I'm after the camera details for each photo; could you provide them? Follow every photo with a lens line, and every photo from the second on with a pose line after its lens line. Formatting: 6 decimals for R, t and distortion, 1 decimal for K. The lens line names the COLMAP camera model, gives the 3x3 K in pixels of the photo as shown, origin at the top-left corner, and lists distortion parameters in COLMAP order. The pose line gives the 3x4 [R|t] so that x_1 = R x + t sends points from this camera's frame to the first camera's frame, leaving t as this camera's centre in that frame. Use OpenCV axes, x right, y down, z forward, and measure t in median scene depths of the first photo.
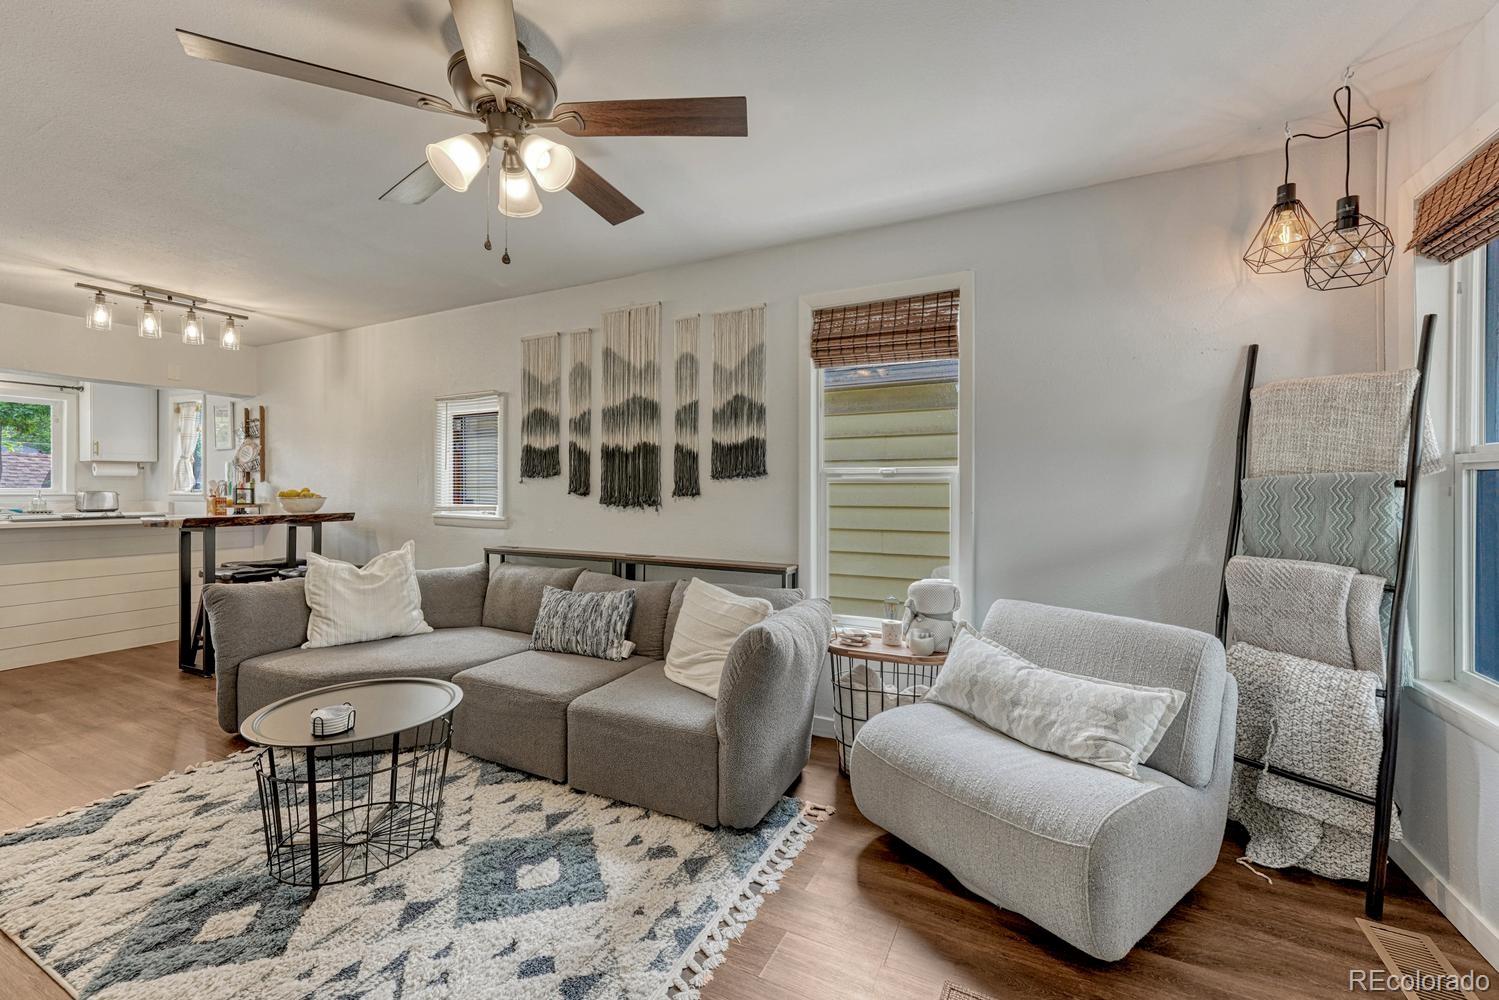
lens RADIAL K [[616.9, 0, 746.4], [0, 616.9, 493.8], [0, 0, 1]] dist [-0.001190, -0.000297]
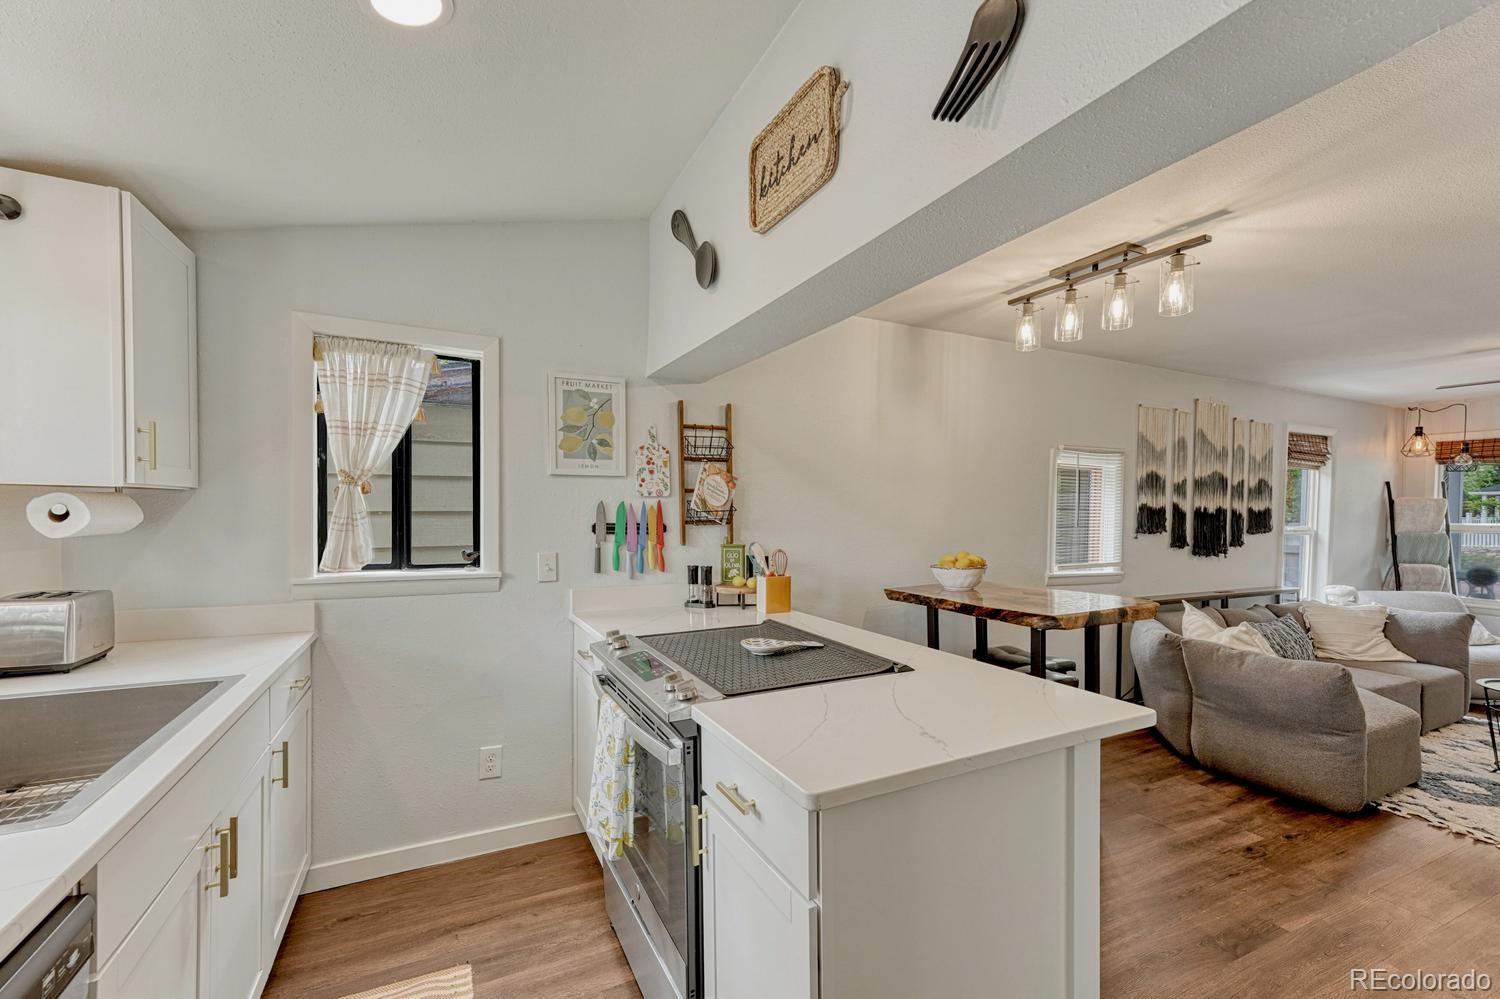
lens RADIAL K [[625.5, 0, 745.4], [0, 625.5, 527.4], [0, 0, 1]] dist [-0.002808, 0.006499]
pose [[0.606920, -0.016868, 0.794584, -1.885187], [0.000258, 0.999779, 0.021027, -0.068431], [-0.794763, -0.012557, 0.606790, 1.005399]]
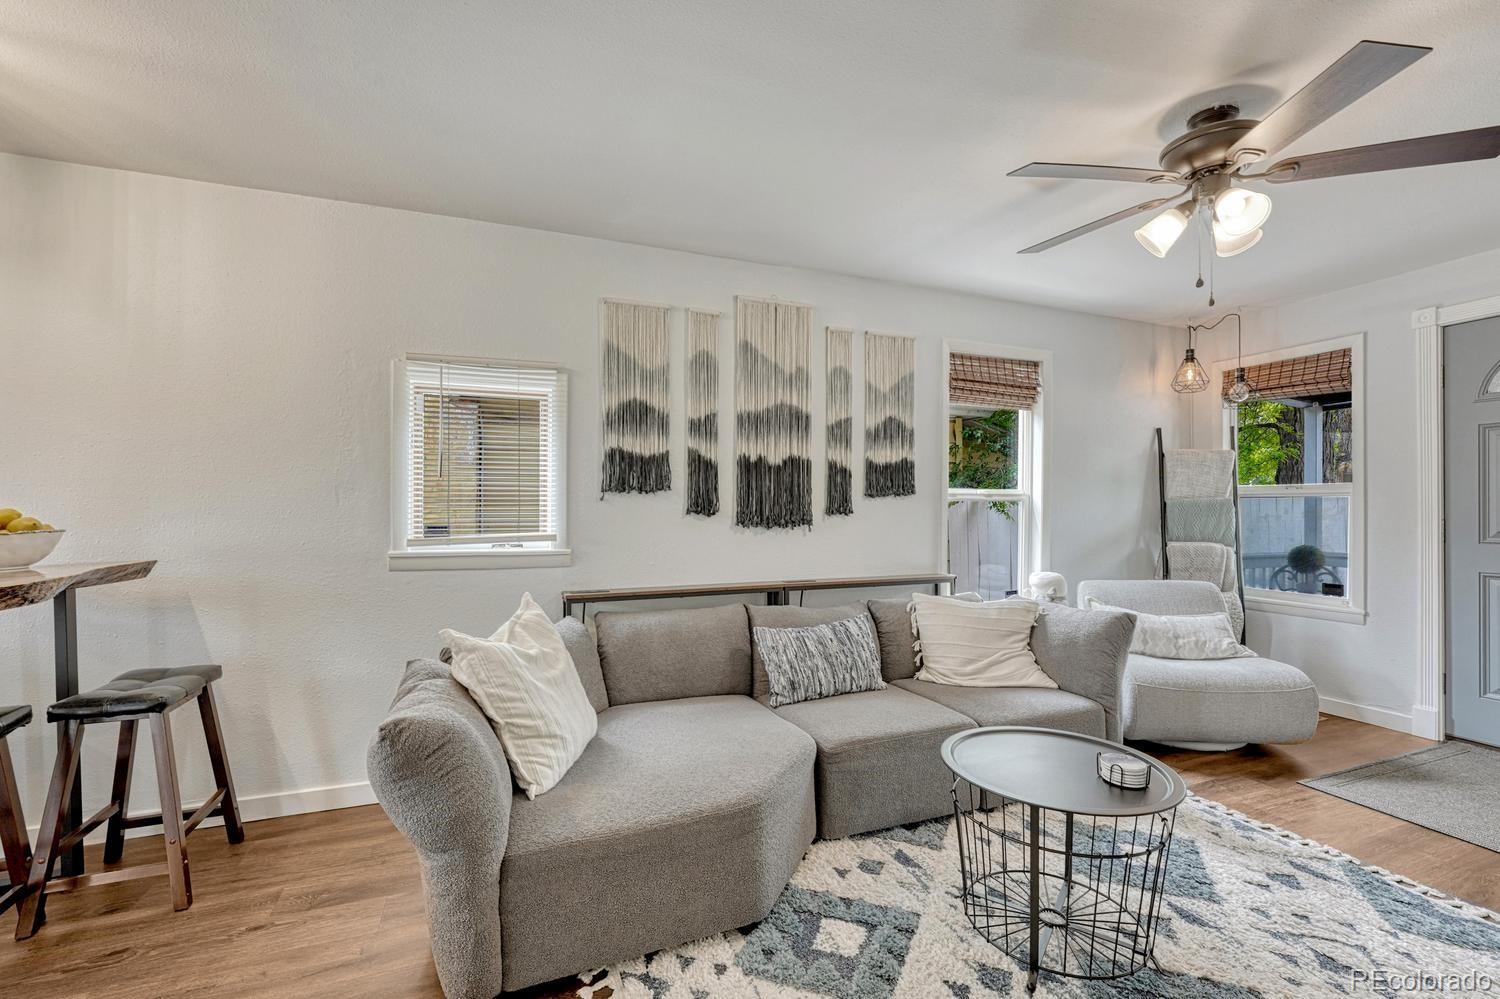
lens RADIAL K [[638.5, 0, 752.9], [0, 638.5, 512.7], [0, 0, 1]] dist [-0.012798, 0.000283]
pose [[0.657934, -0.010076, 0.753009, -0.921362], [0.009649, 0.999941, 0.004949, -0.005042], [-0.753014, 0.004010, 0.657992, 0.435615]]
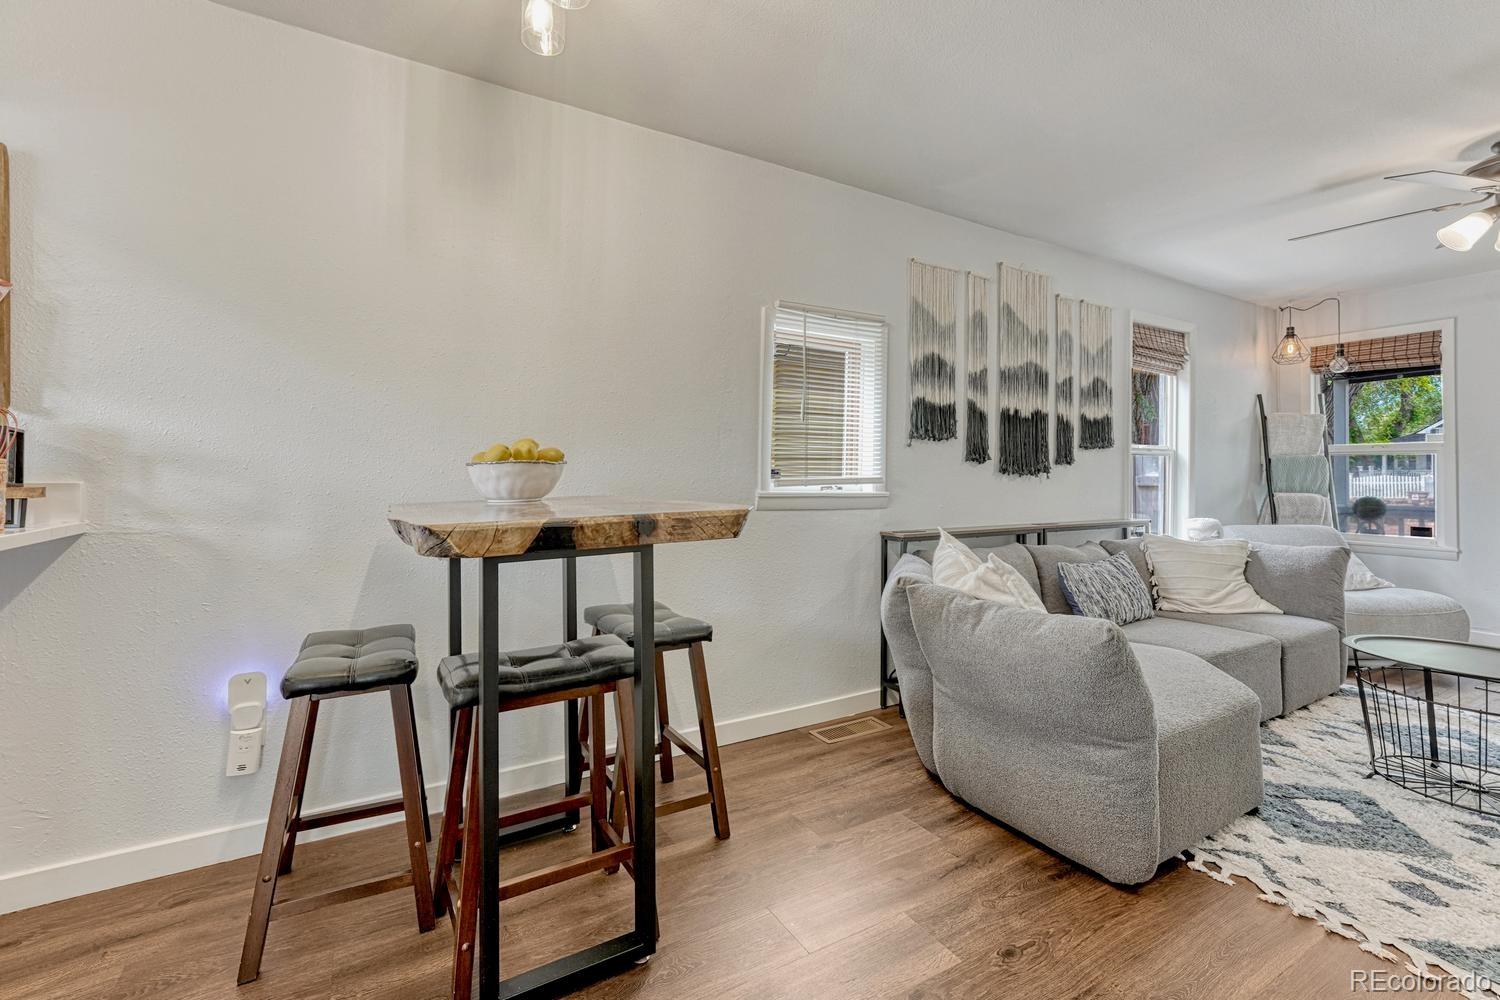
lens RADIAL K [[640.4, 0, 741.3], [0, 640.4, 464.3], [0, 0, 1]] dist [-0.001021, 0.001003]
pose [[0.544557, 0.010718, 0.838655, -1.305402], [0.002968, 0.999887, -0.014706, 0.018858], [-0.838718, 0.010497, 0.544464, 0.849999]]
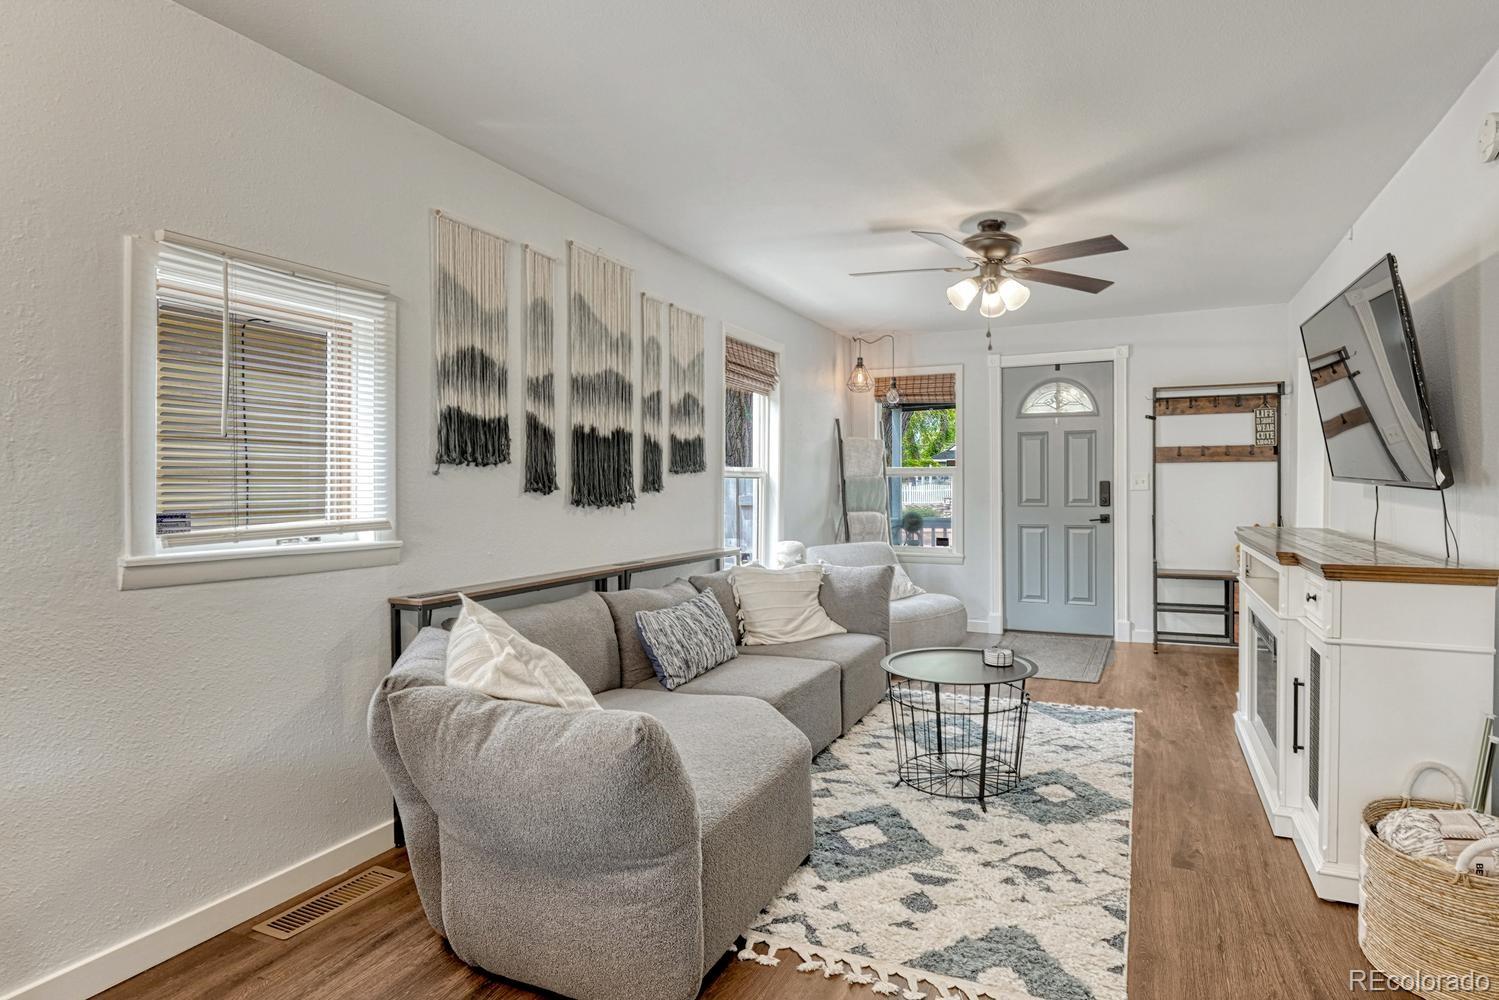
lens RADIAL K [[735.2, 0, 854.4], [0, 735.2, 497.3], [0, 0, 1]] dist [-0.004321, -0.000273]
pose [[-0.105476, -0.021451, 0.994190, -1.201516], [0.009030, 0.999705, 0.022528, -0.009108], [-0.994381, 0.011353, -0.105251, 0.800124]]
